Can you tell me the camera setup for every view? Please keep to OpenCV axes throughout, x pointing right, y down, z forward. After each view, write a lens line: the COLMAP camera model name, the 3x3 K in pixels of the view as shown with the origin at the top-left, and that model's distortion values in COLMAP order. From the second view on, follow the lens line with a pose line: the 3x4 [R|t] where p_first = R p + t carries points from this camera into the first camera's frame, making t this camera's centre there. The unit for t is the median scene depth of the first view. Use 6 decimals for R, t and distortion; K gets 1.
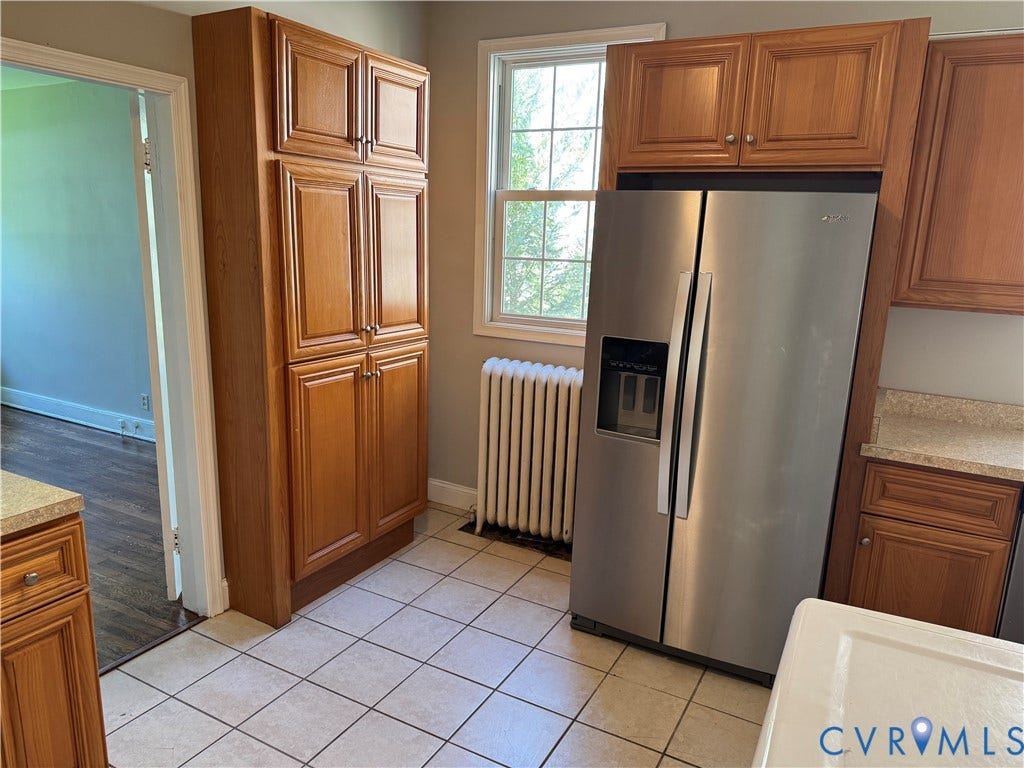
lens RADIAL K [[725.1, 0, 516.9], [0, 725.1, 382.7], [0, 0, 1]] dist [0.042213, -0.065742]
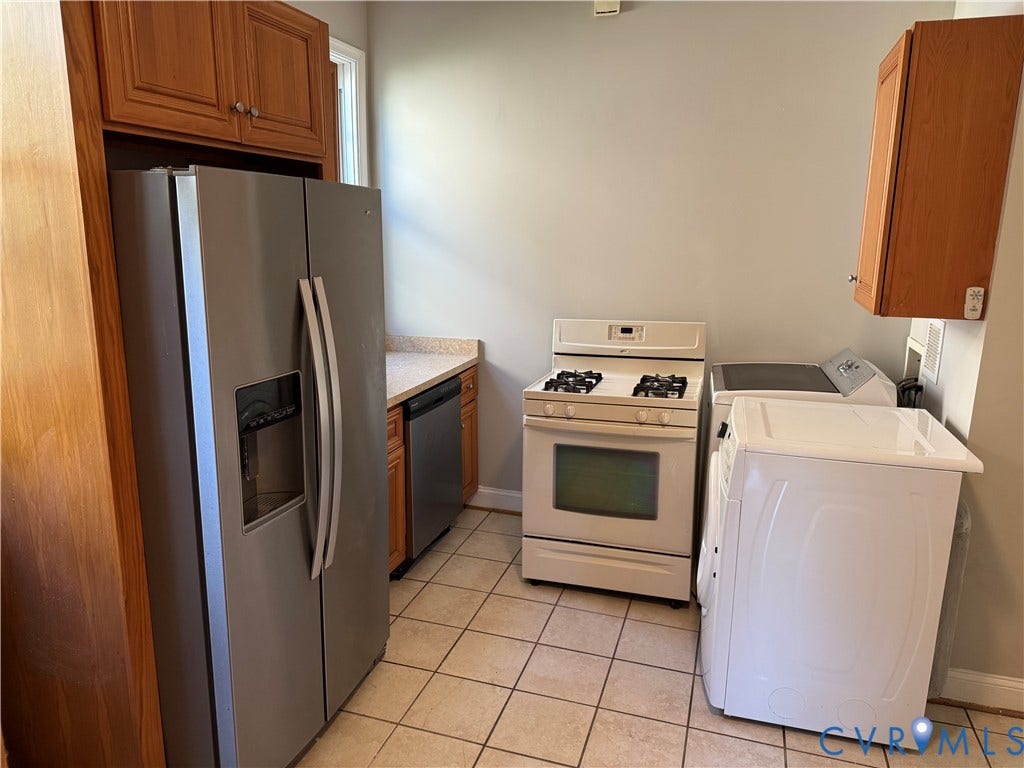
lens RADIAL K [[725.1, 0, 516.9], [0, 725.1, 382.7], [0, 0, 1]] dist [0.042213, -0.065742]
pose [[-0.188519, -0.237448, 0.952932, -0.353112], [0.188461, 0.943549, 0.272393, -0.127899], [-0.963817, 0.230941, -0.133127, 0.532831]]
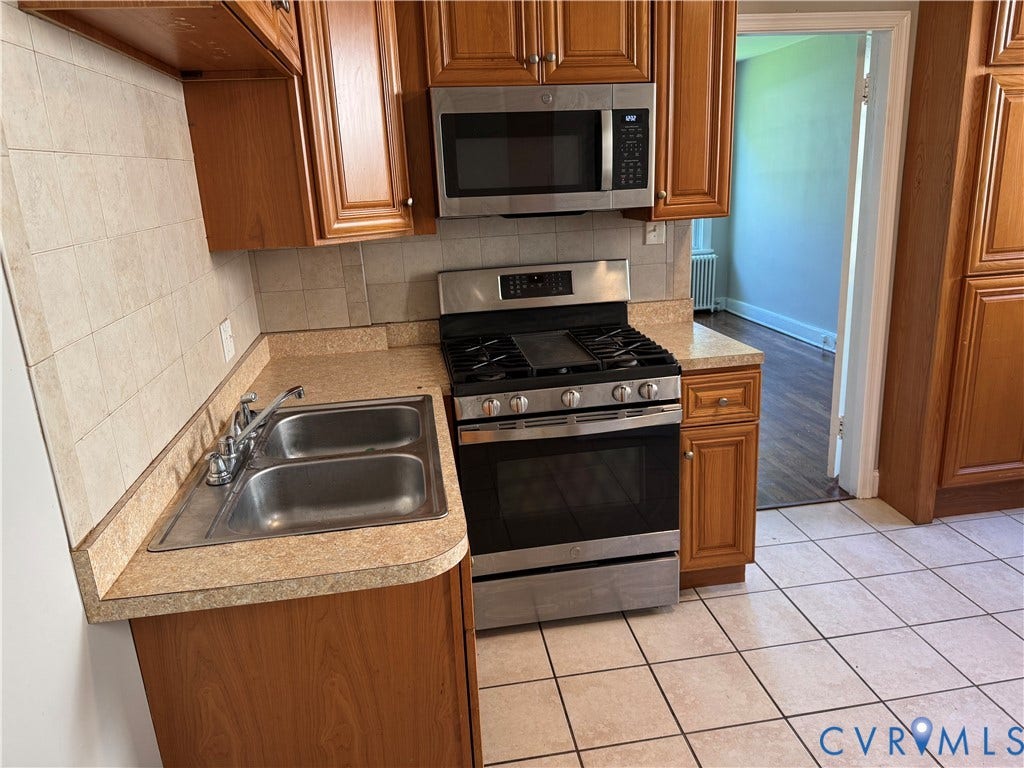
lens RADIAL K [[725.1, 0, 516.9], [0, 725.1, 382.7], [0, 0, 1]] dist [0.042213, -0.065742]
pose [[0.602969, 0.158392, -0.781883, 0.129133], [-0.095622, 0.987375, 0.126279, 0.051326], [0.792013, -0.001377, 0.610502, -0.129202]]
